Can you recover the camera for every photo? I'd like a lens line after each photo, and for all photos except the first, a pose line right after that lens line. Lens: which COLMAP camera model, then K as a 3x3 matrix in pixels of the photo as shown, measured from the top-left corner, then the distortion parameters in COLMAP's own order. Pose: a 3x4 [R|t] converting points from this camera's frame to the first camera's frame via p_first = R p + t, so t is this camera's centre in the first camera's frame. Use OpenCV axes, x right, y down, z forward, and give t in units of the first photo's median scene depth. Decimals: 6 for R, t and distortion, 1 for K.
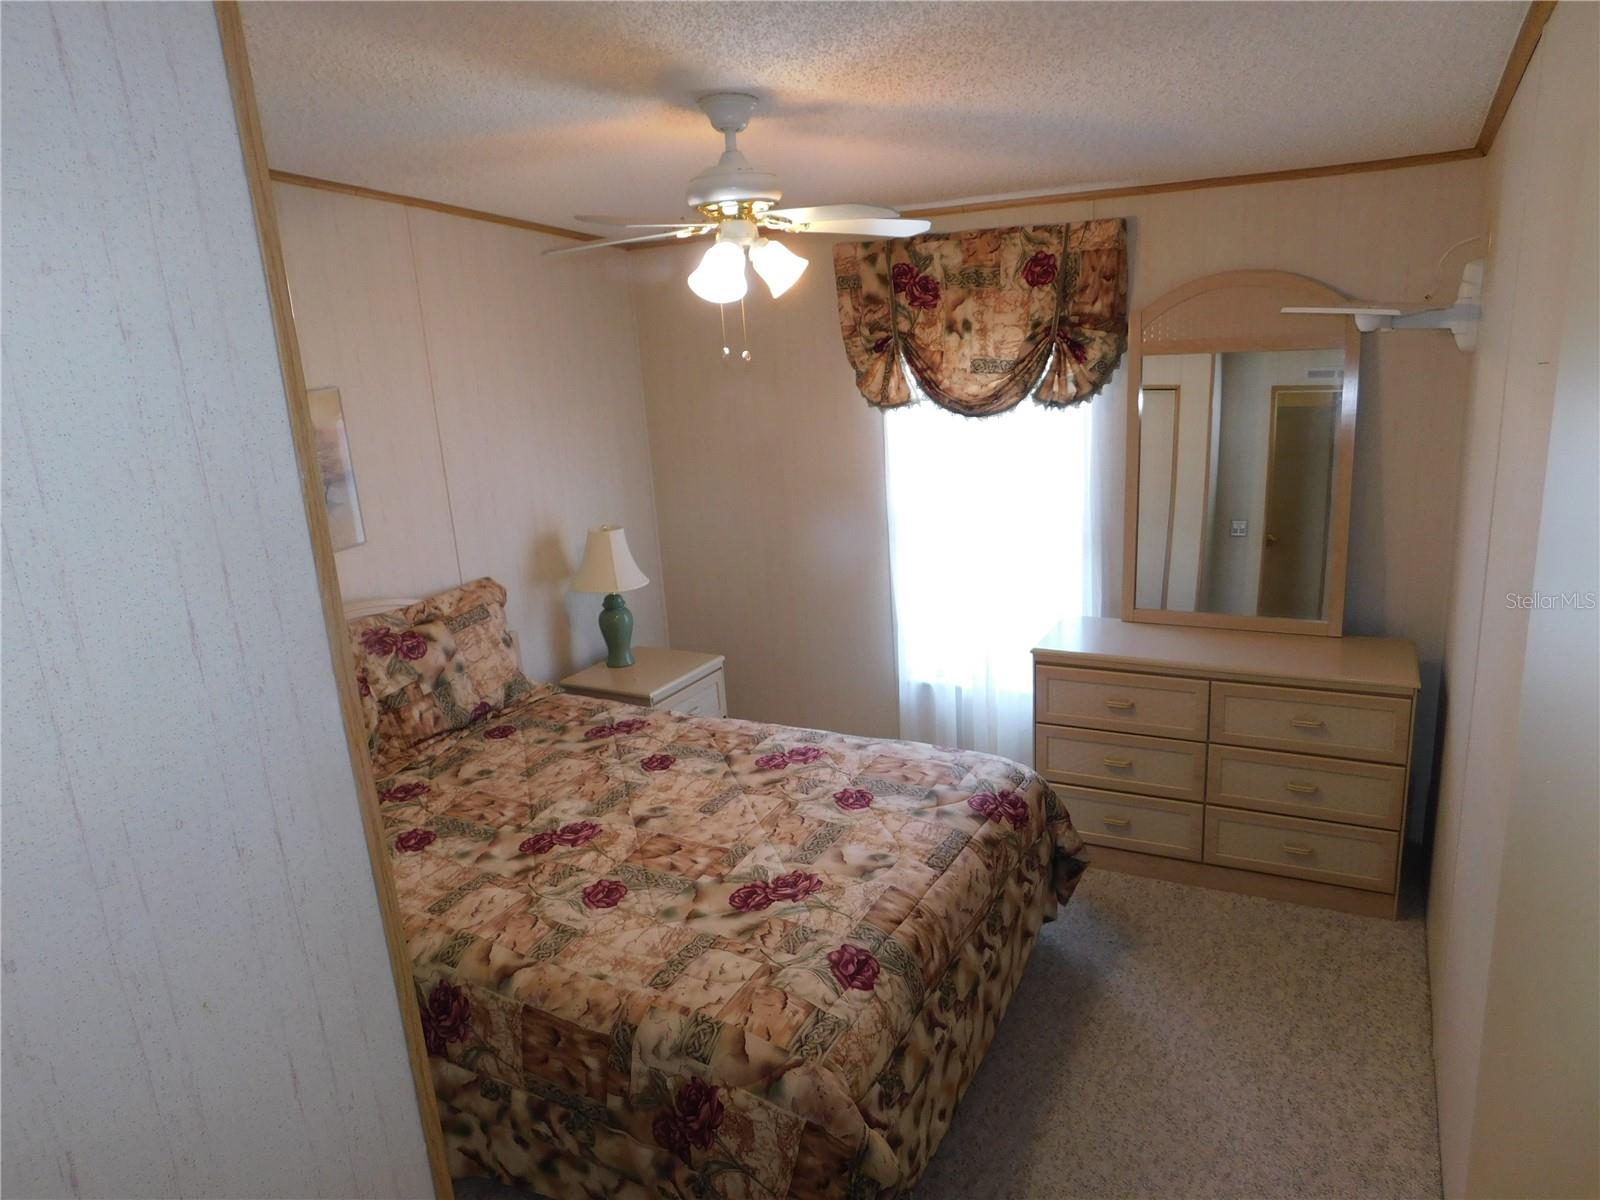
lens RADIAL K [[1069.0, 0, 803.1], [0, 1069.0, 593.1], [0, 0, 1]] dist [-0.060019, 0.055259]
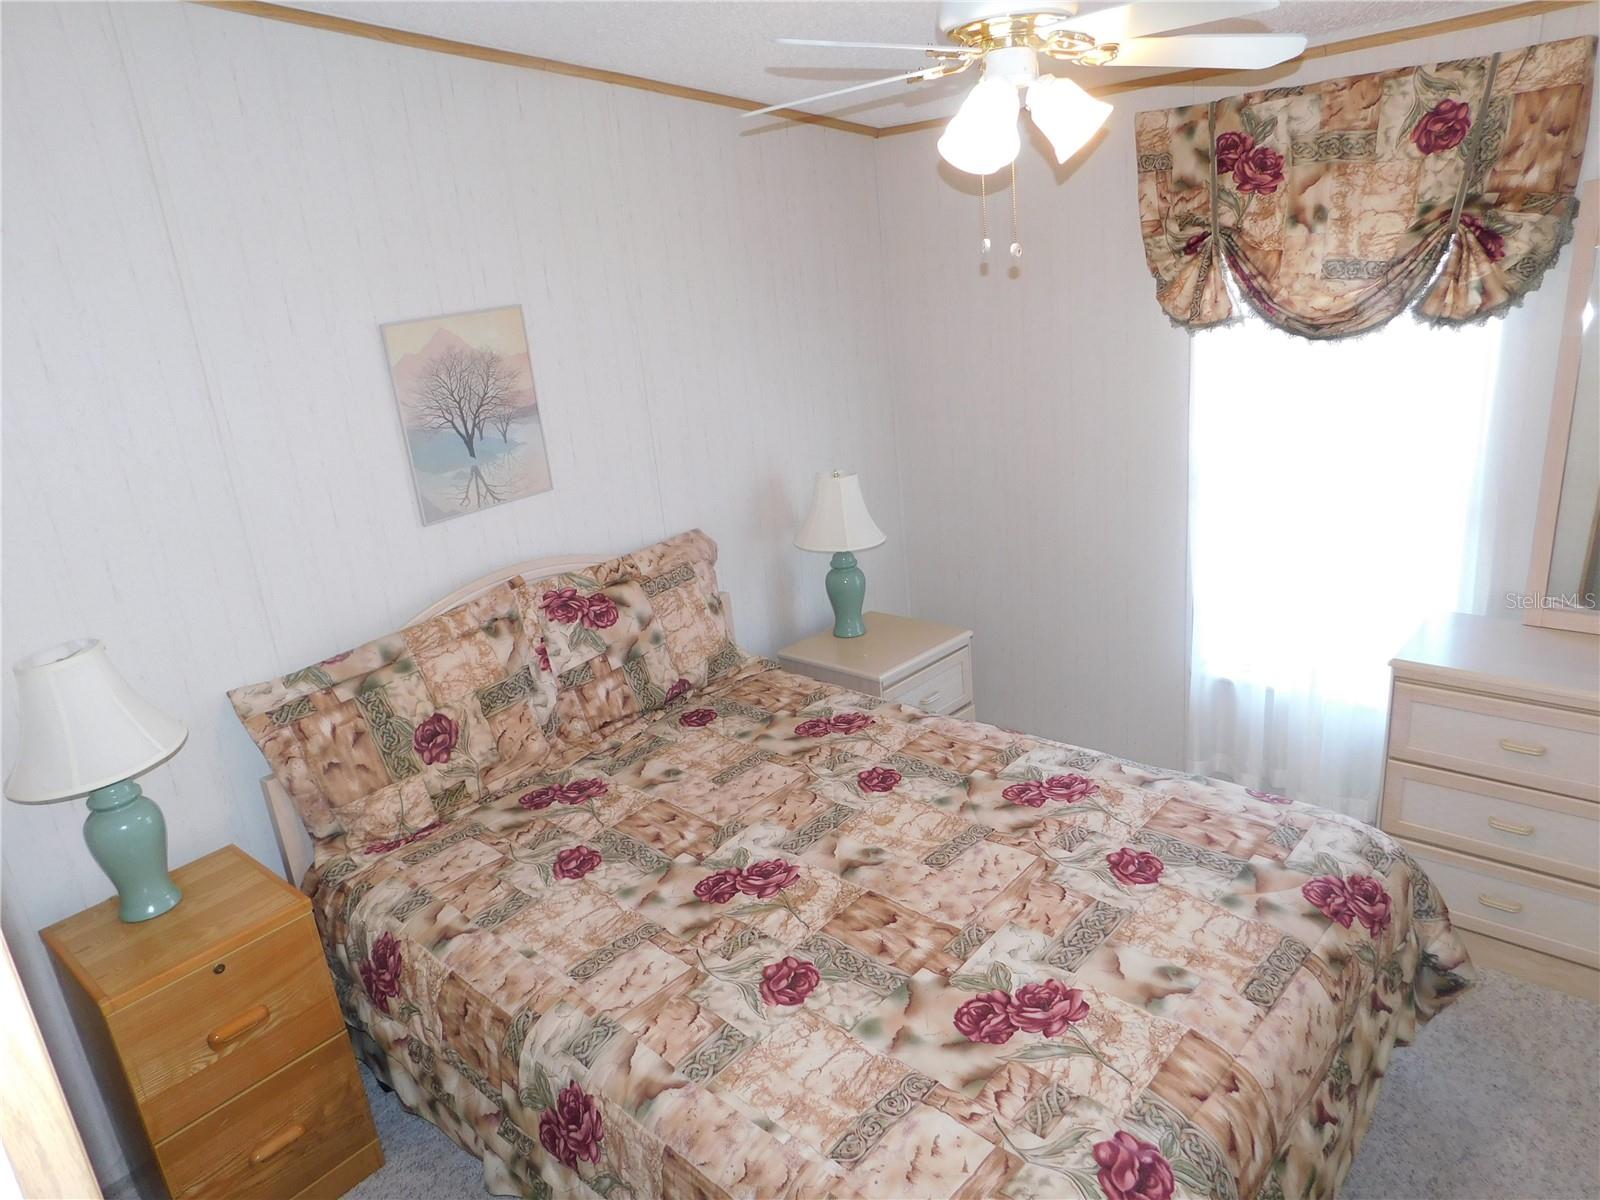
lens RADIAL K [[1069.0, 0, 803.1], [0, 1069.0, 593.1], [0, 0, 1]] dist [-0.060019, 0.055259]
pose [[0.970835, 0.050493, -0.234371, -0.011884], [-0.034316, 0.996771, 0.072597, -0.036417], [0.237280, -0.062437, 0.969433, 0.230787]]
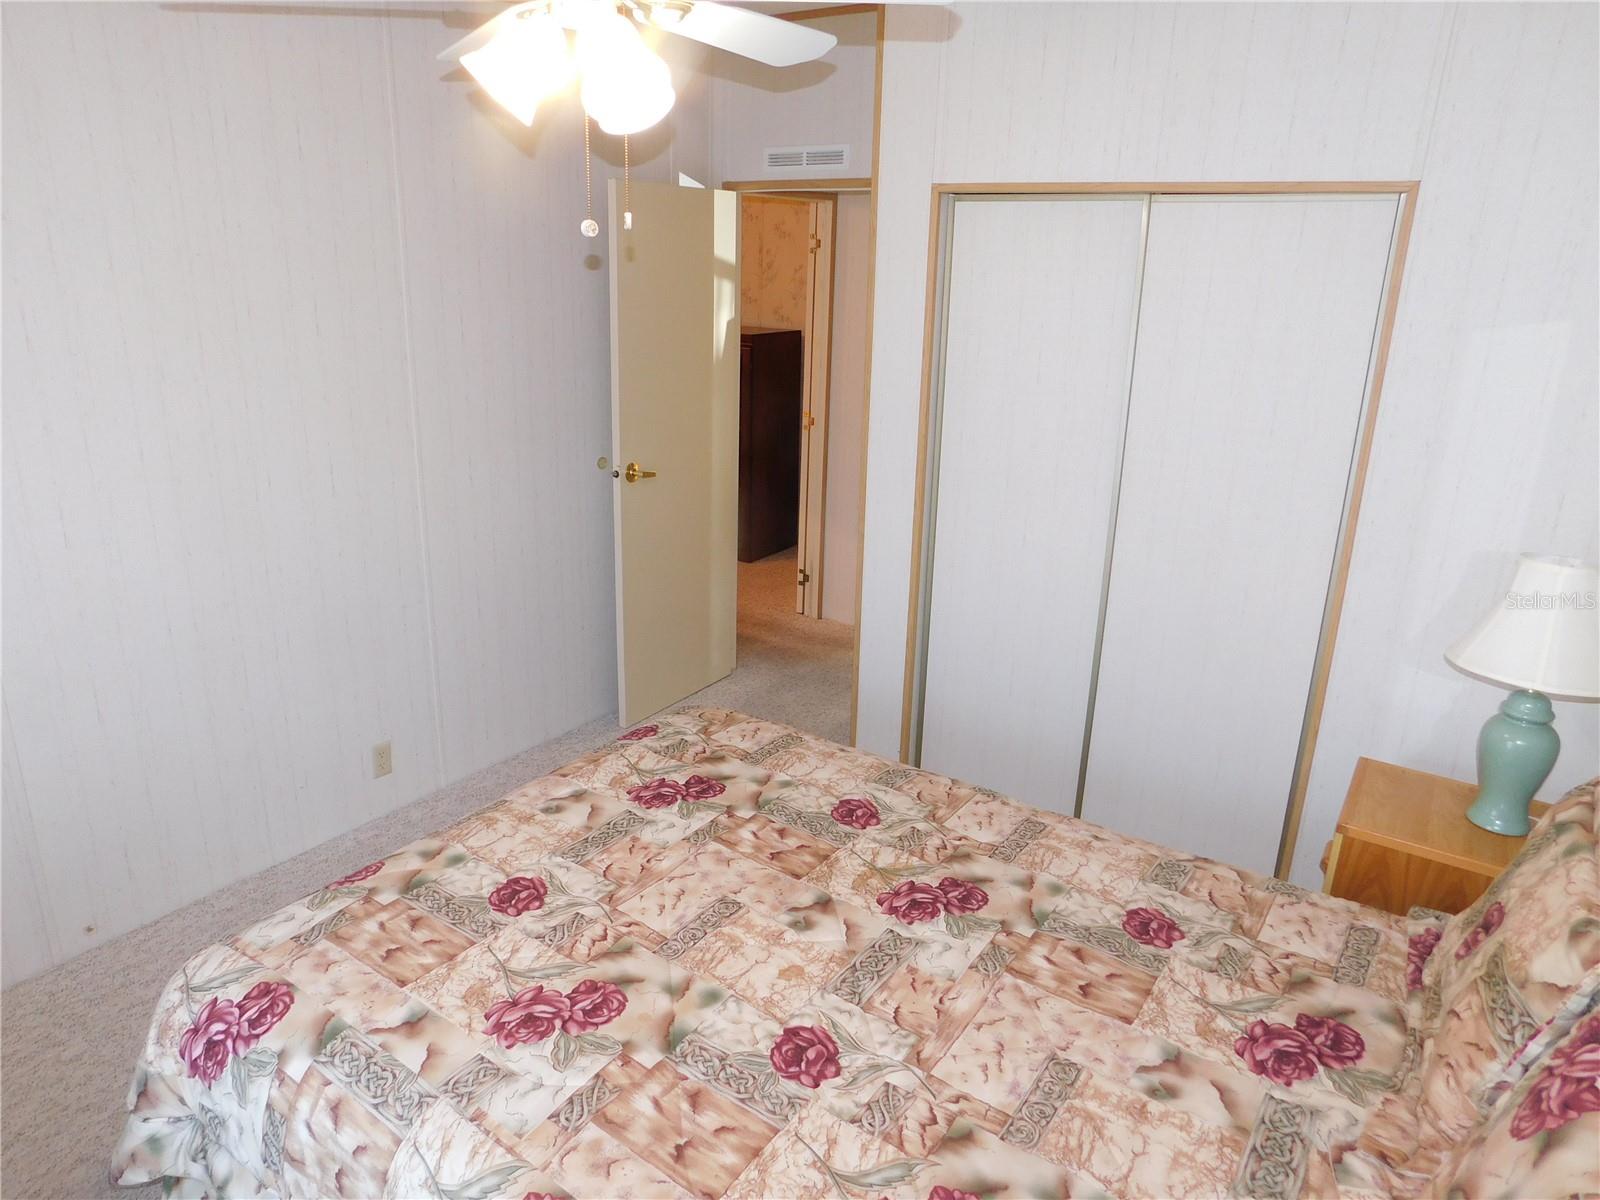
lens RADIAL K [[1069.0, 0, 803.1], [0, 1069.0, 593.1], [0, 0, 1]] dist [-0.060019, 0.055259]
pose [[-0.993431, 0.002523, 0.114405, -0.197920], [0.062672, 0.848487, 0.525492, -0.297773], [-0.095745, 0.529210, -0.843071, 1.343219]]
